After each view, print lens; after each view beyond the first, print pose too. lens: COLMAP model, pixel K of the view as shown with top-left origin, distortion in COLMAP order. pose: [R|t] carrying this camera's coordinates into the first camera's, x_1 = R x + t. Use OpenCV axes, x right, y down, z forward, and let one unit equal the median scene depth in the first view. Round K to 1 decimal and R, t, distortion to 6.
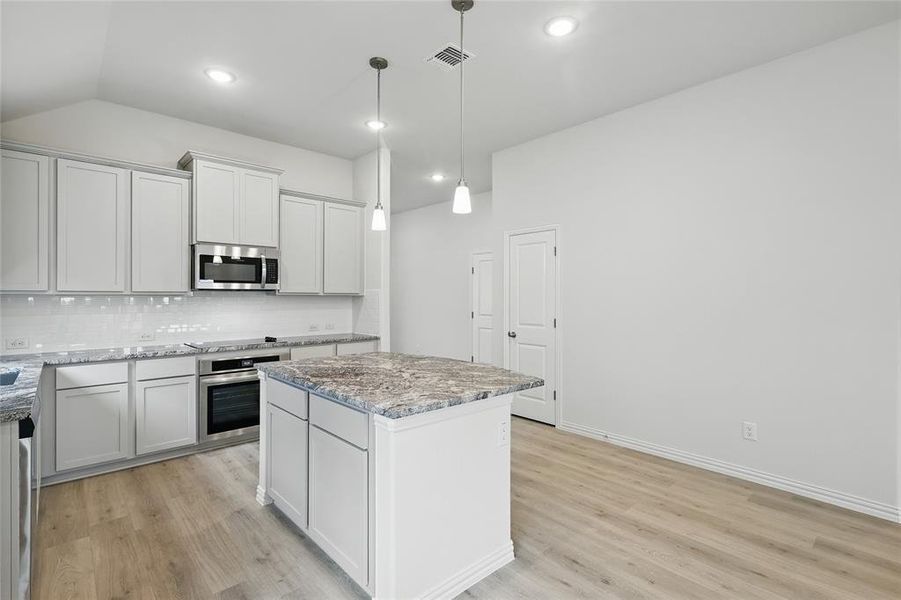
lens RADIAL K [[425.0, 0, 449.0], [0, 425.0, 294.9], [0, 0, 1]] dist [0.007637, 0.000317]
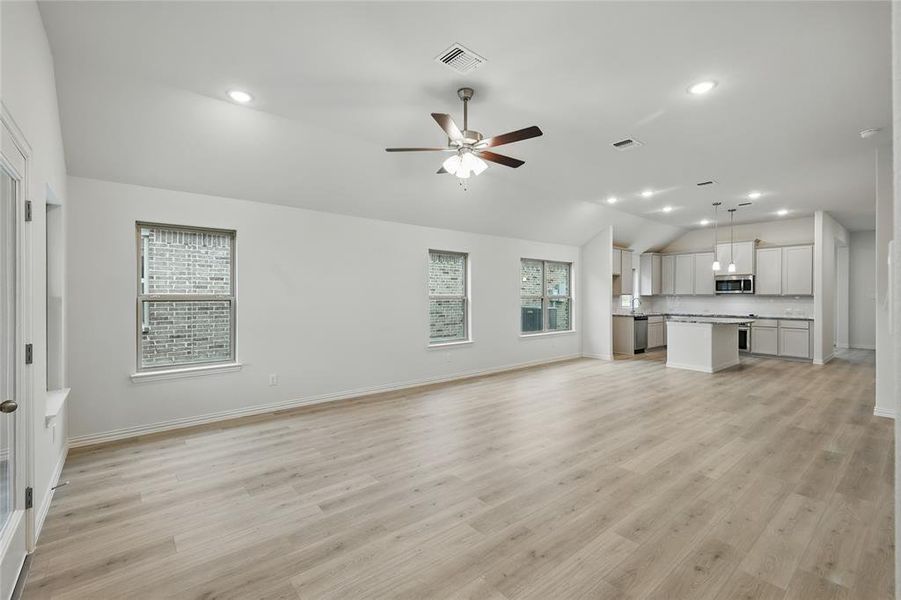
lens RADIAL K [[394.3, 0, 451.8], [0, 394.3, 297.5], [0, 0, 1]] dist [0.001814, 0.000316]
pose [[-0.047253, 0.003246, -0.998878, 2.060322], [0.000489, 0.999995, 0.003227, 0.004493], [0.998883, -0.000336, -0.047255, -0.561275]]
